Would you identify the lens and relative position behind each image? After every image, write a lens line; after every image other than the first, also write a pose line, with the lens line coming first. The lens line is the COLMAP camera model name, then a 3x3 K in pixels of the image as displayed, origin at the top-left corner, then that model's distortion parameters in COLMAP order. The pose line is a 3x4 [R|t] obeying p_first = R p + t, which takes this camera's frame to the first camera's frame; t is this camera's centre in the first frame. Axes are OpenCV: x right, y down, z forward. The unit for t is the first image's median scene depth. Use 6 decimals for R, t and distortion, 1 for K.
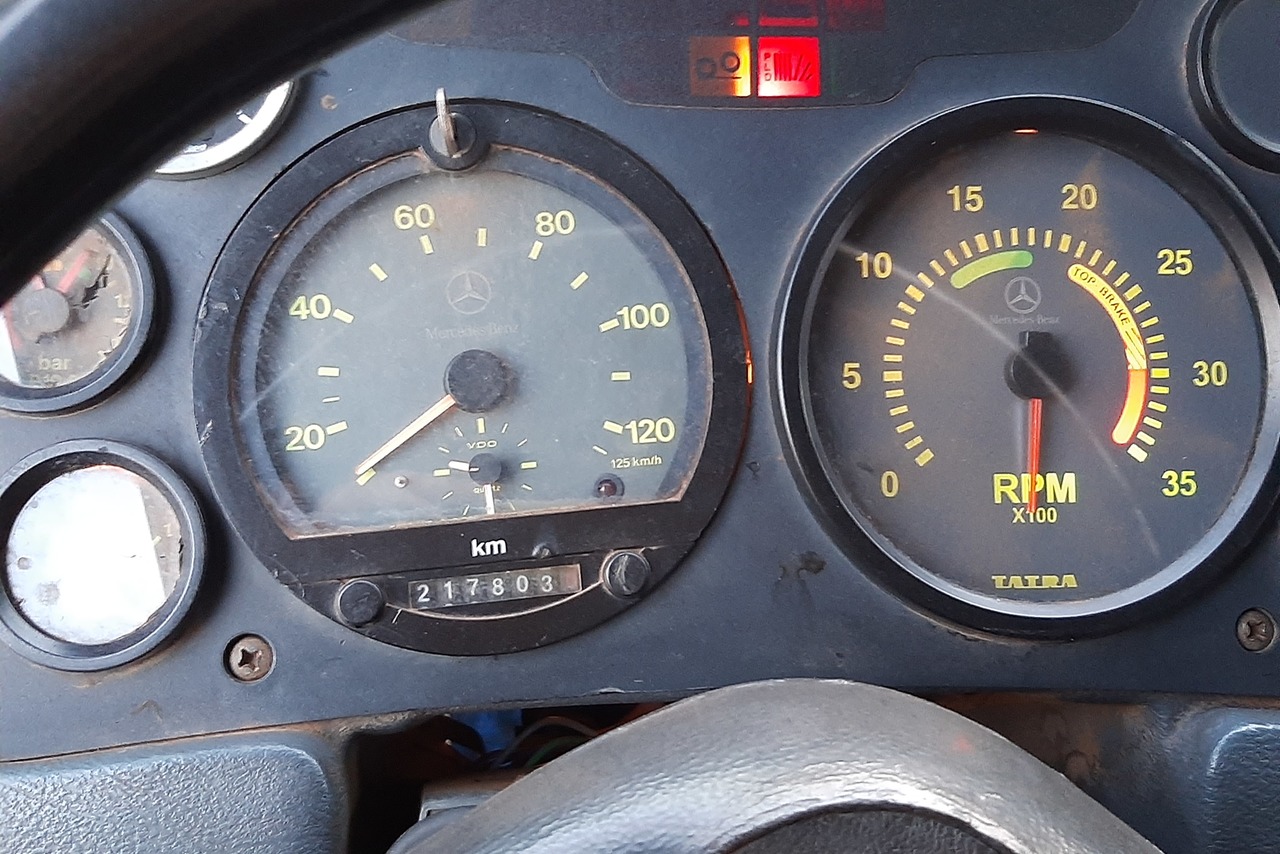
lens RADIAL K [[1018.7, 0, 641.7], [0, 1018.7, 429.6], [0, 0, 1]] dist [0.008468, -0.022295]
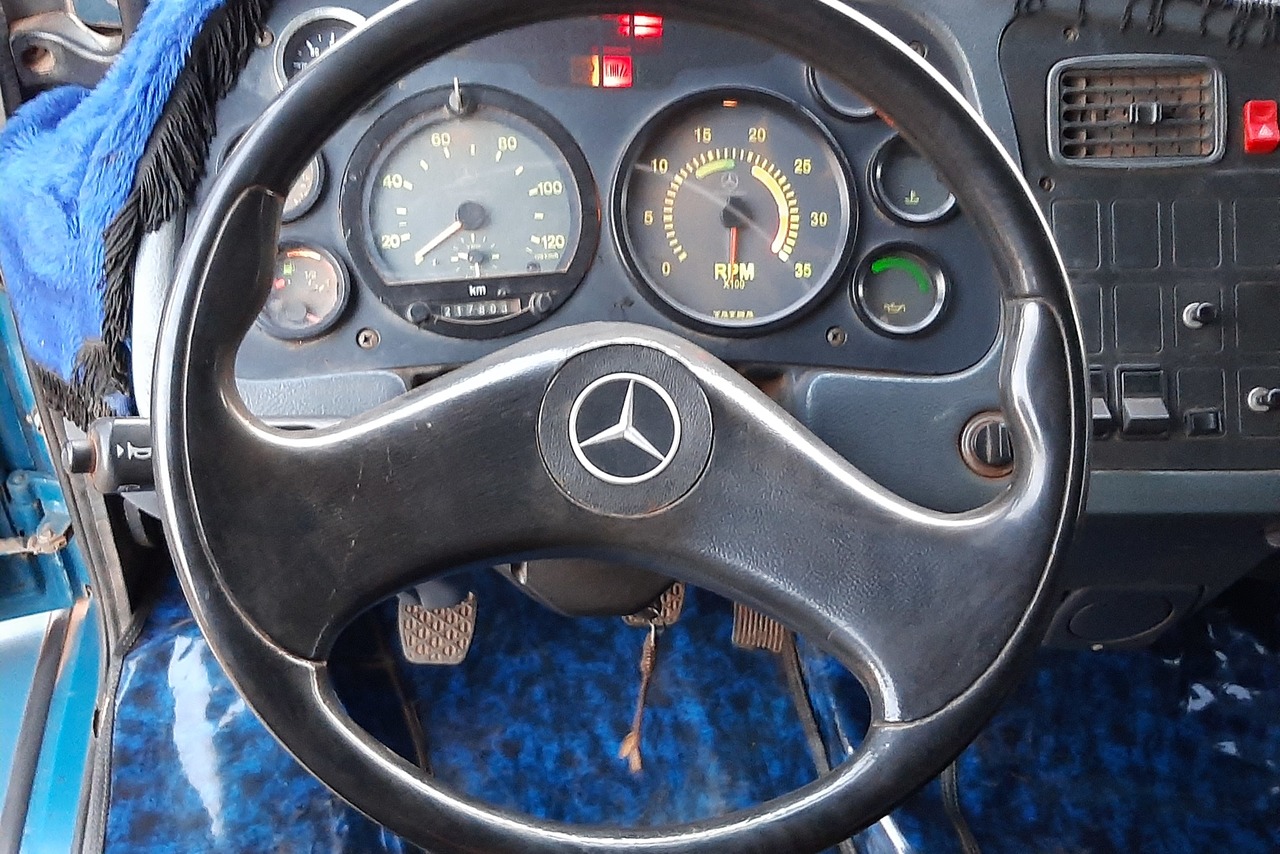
lens RADIAL K [[1018.7, 0, 637.7], [0, 1018.7, 425.3], [0, 0, 1]] dist [0.008468, -0.022295]
pose [[0.998649, -0.002887, 0.051881, 0.075190], [0.002689, 0.999989, 0.003878, 0.383976], [-0.051892, -0.003733, 0.998646, -1.155178]]
